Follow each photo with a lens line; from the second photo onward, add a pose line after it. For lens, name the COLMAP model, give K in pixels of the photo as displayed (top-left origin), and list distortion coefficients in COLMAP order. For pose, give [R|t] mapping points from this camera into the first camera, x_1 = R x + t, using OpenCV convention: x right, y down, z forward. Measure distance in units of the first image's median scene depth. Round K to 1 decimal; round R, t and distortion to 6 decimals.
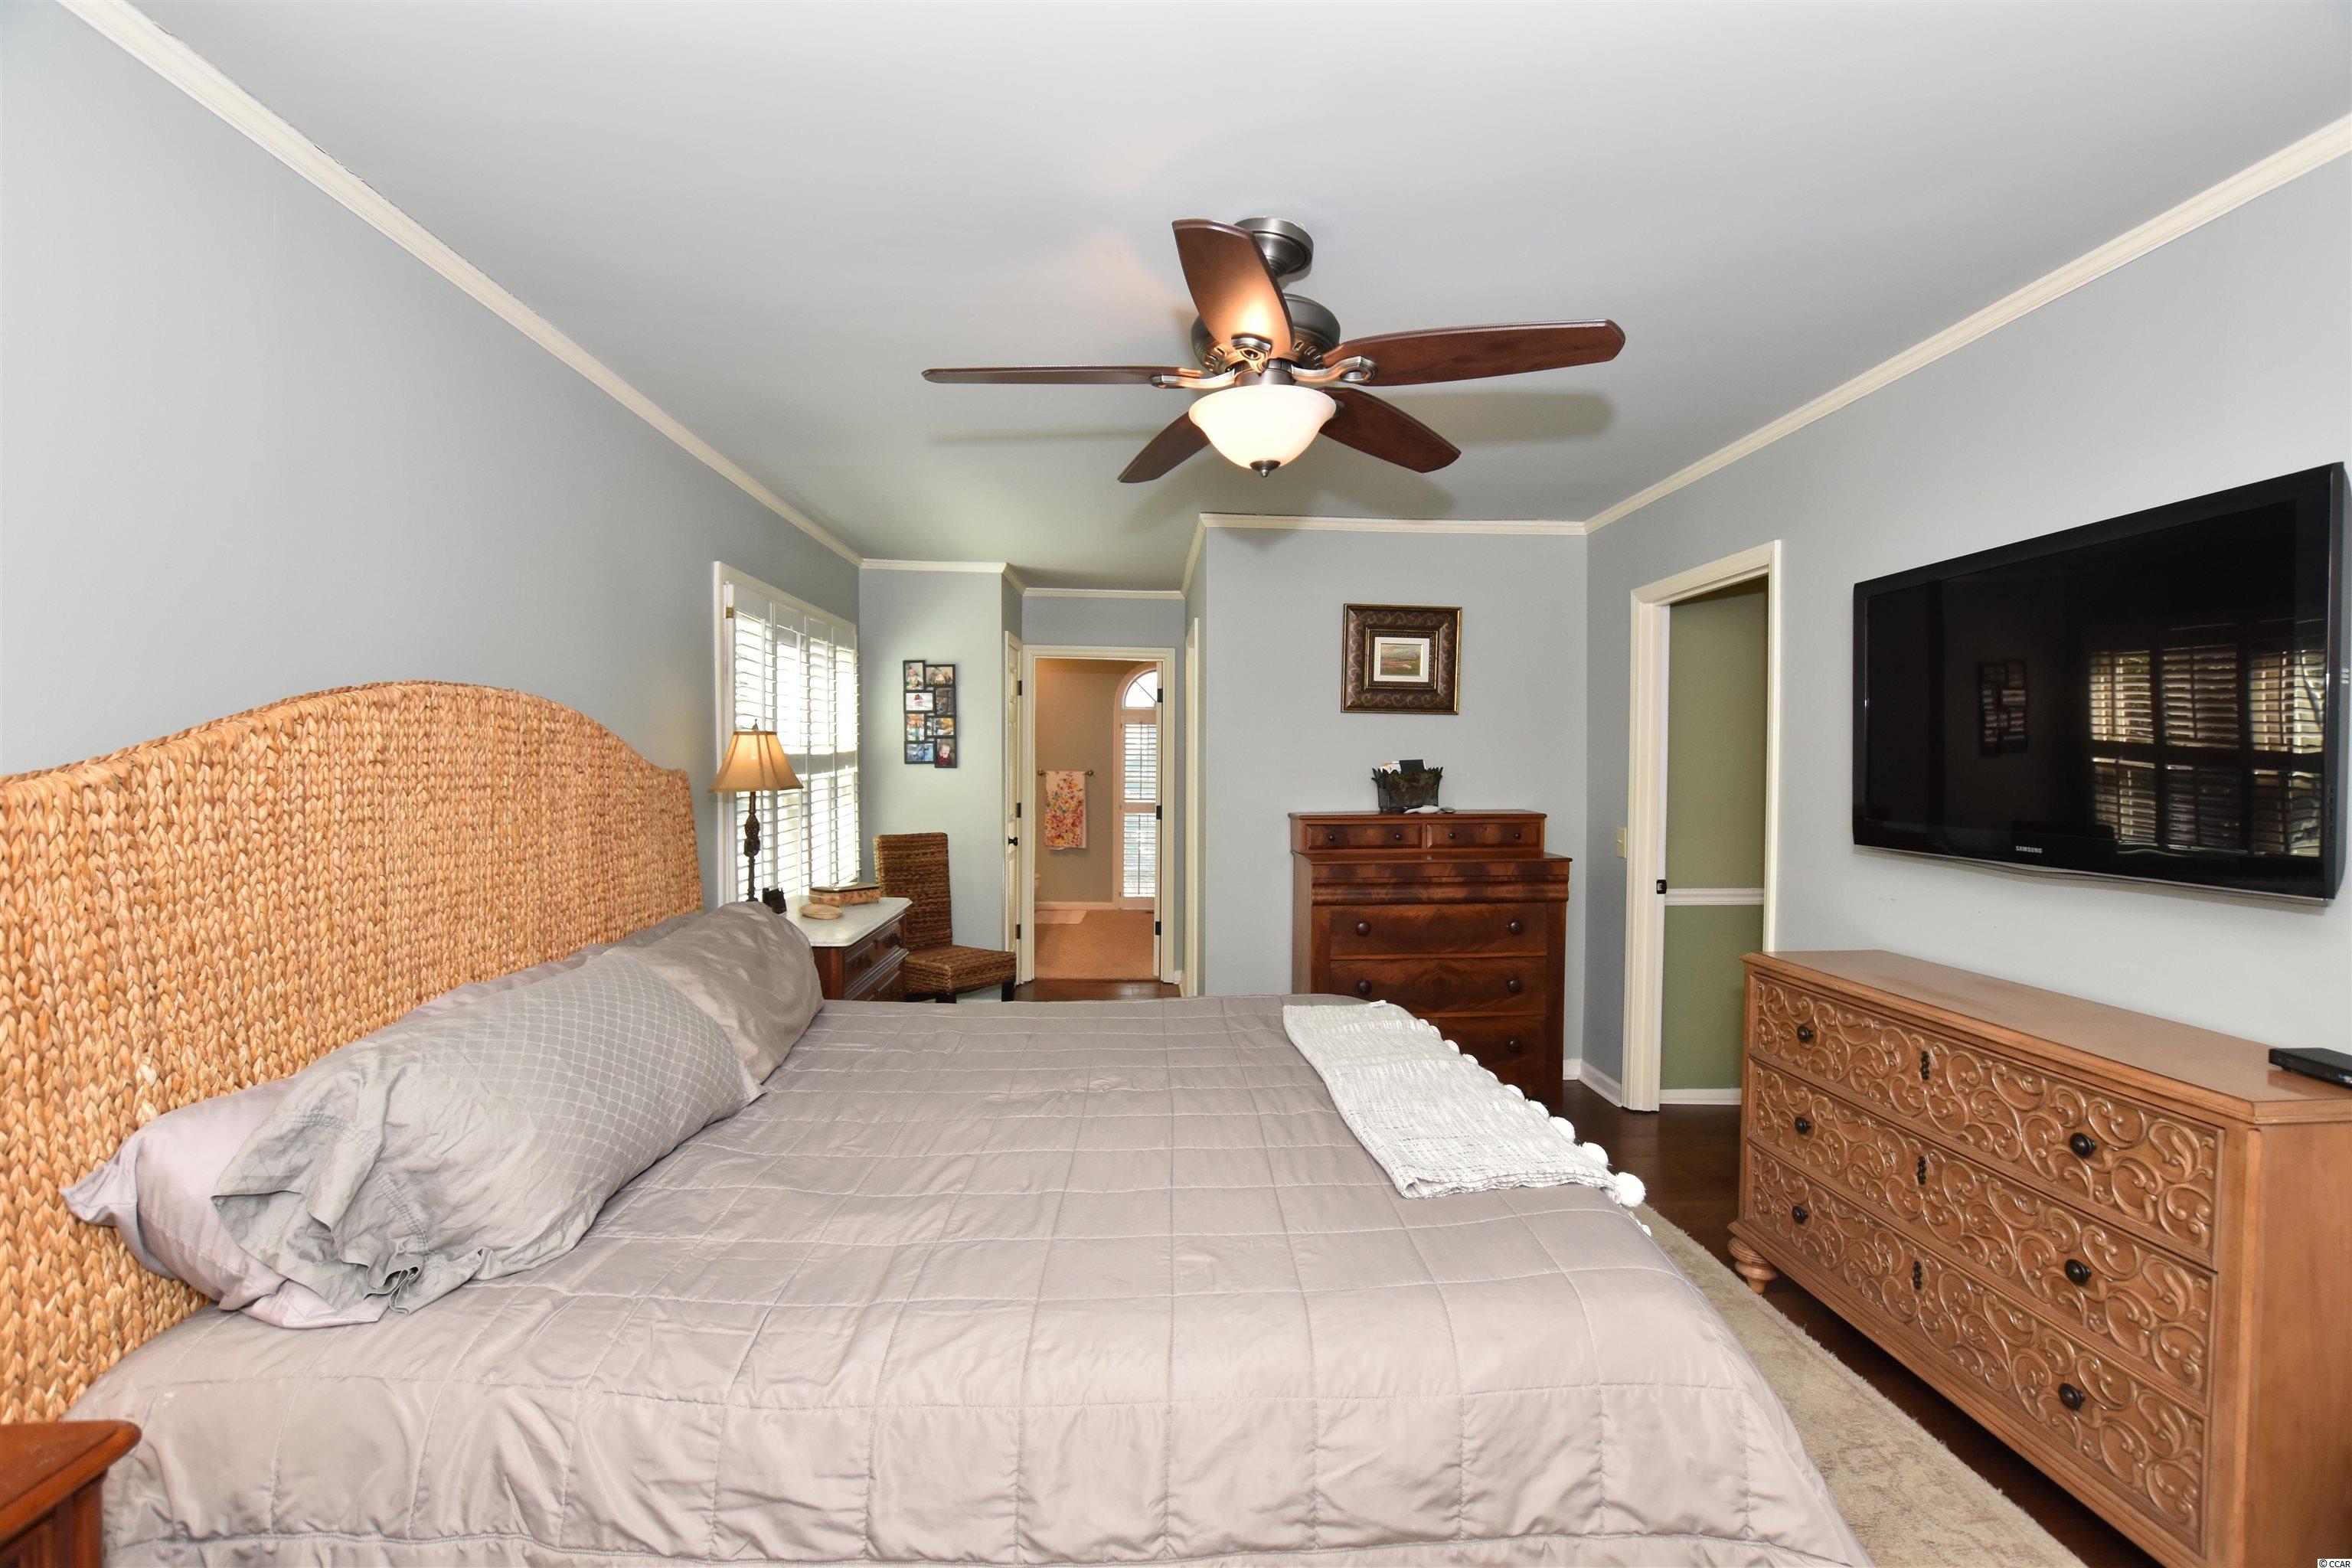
lens RADIAL K [[1036.8, 0, 1176.9], [0, 1036.8, 780.3], [0, 0, 1]] dist [-0.034981, 0.005569]
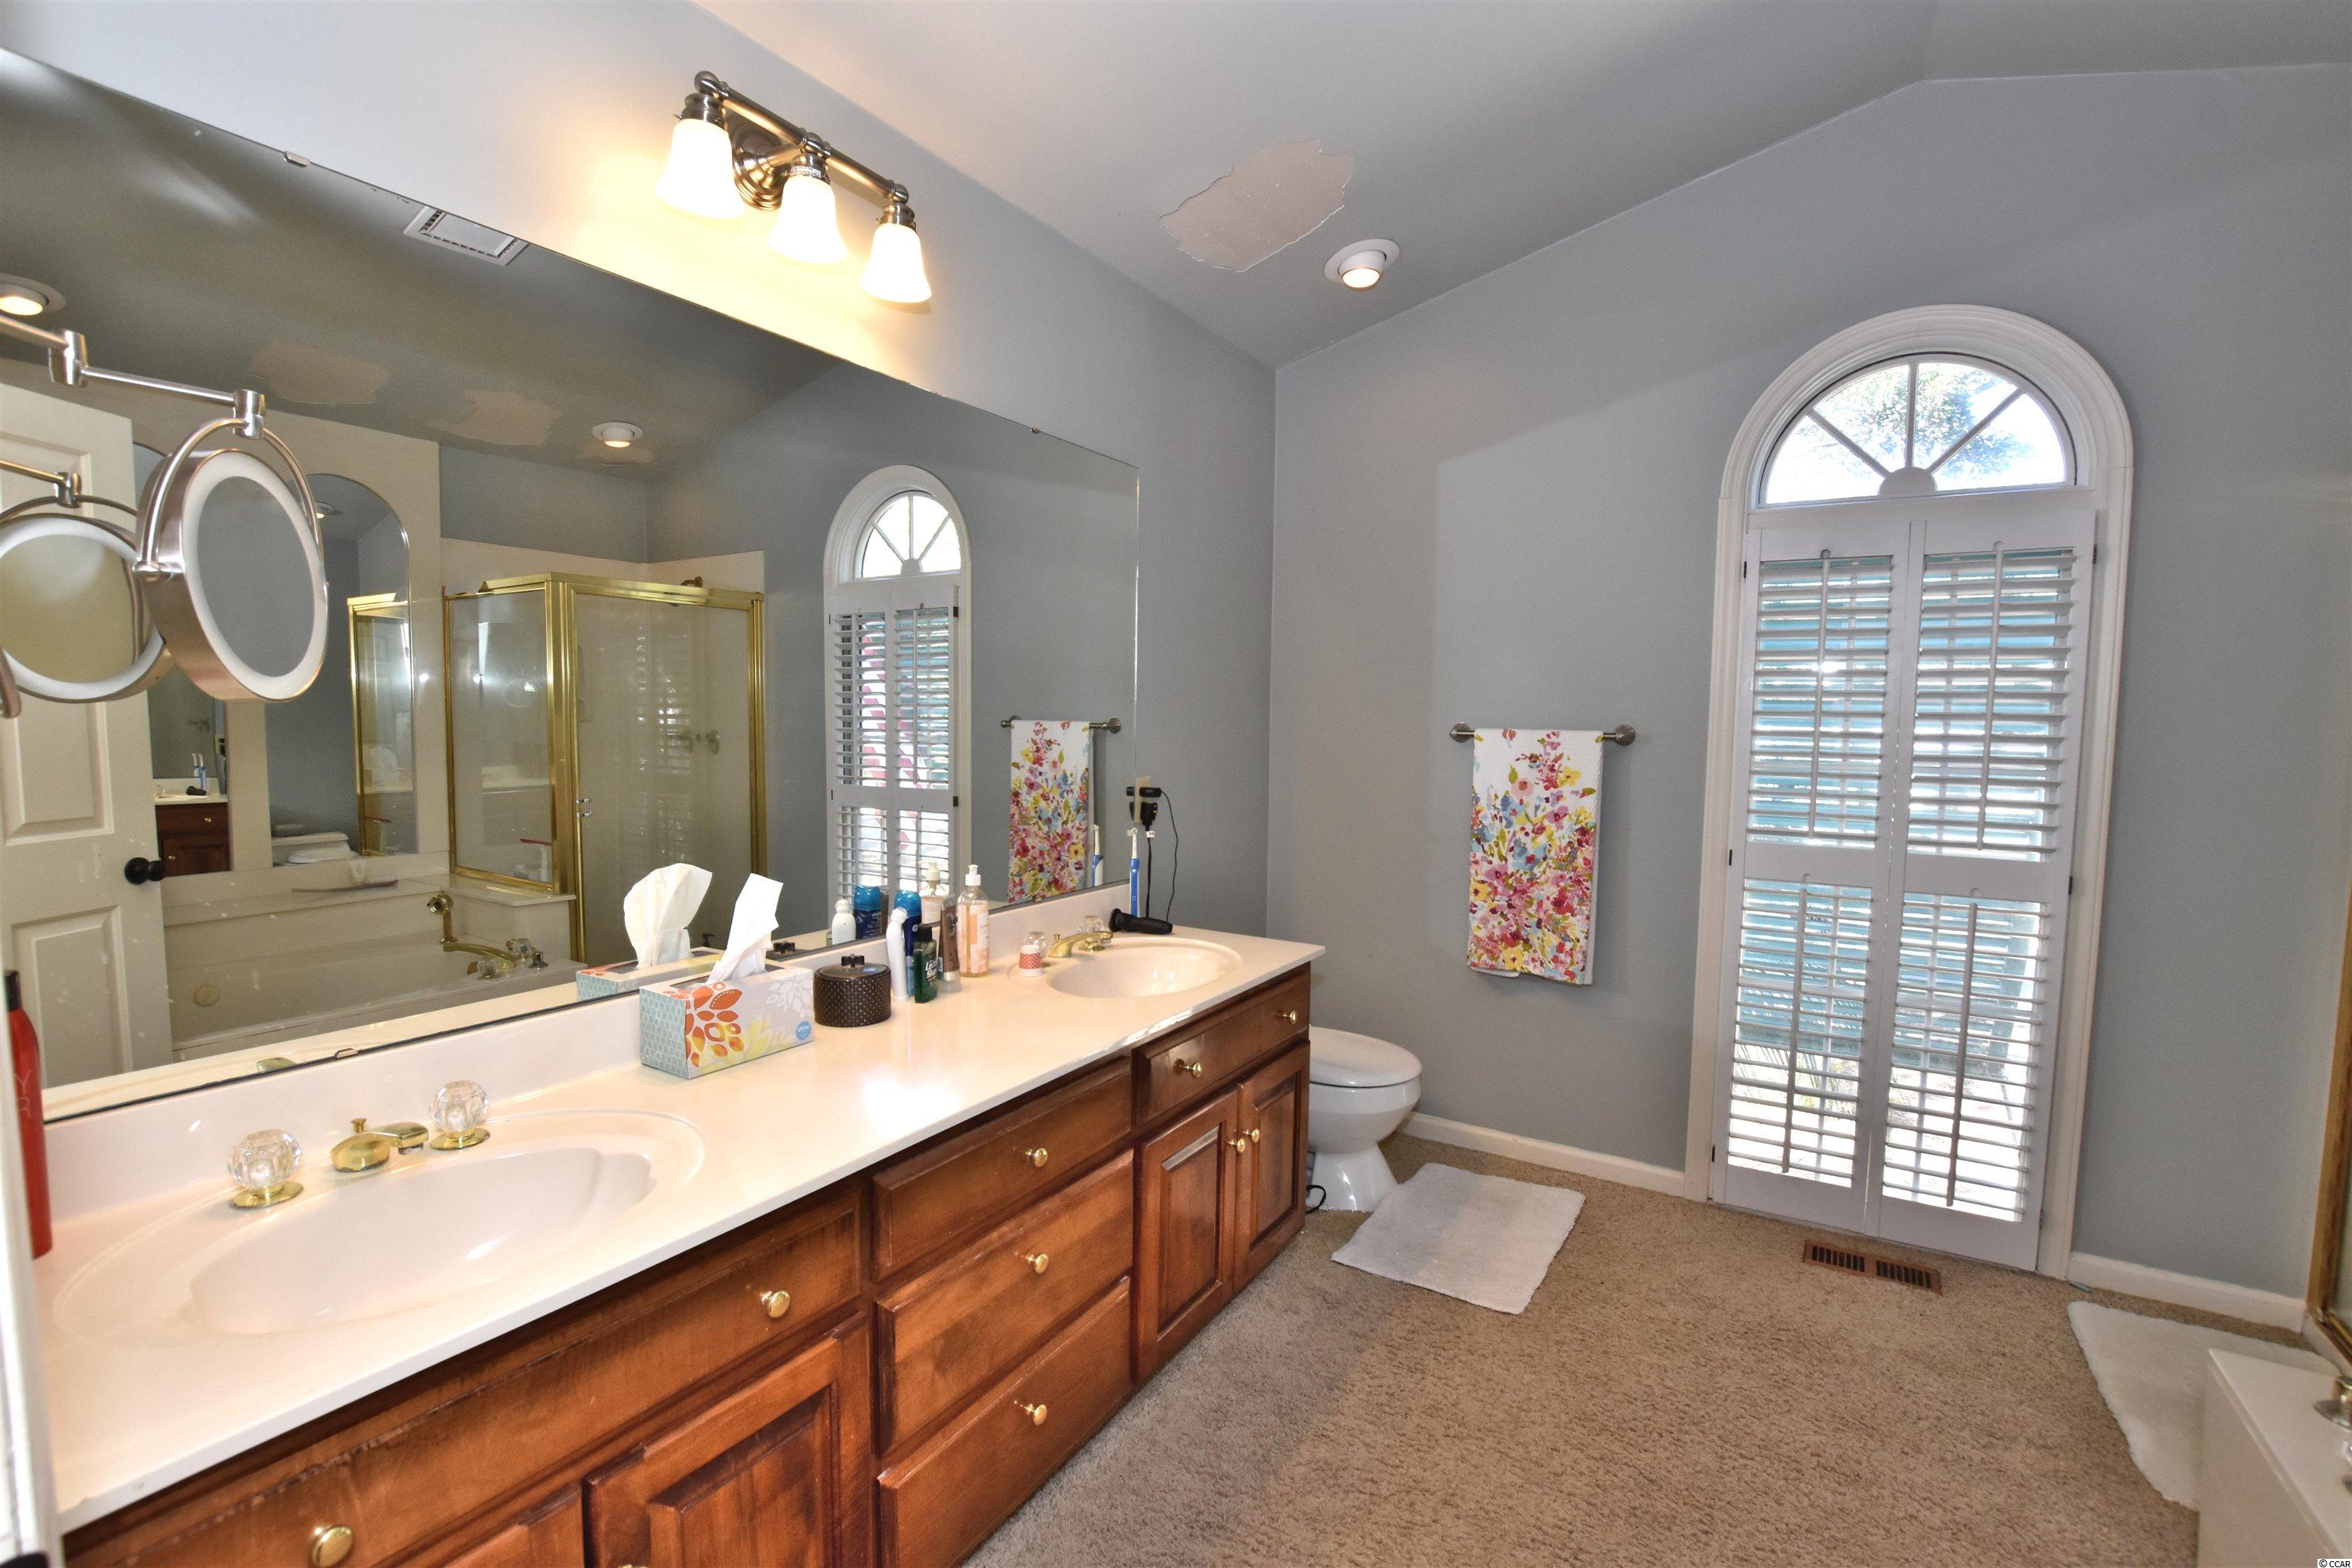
lens RADIAL K [[1036.8, 0, 1177.8], [0, 1036.8, 785.0], [0, 0, 1]] dist [-0.034981, 0.005569]
pose [[0.826363, 0.049107, -0.560993, -0.022906], [-0.020767, 0.998170, 0.056786, -0.007529], [0.562755, -0.035276, 0.825870, 0.685106]]
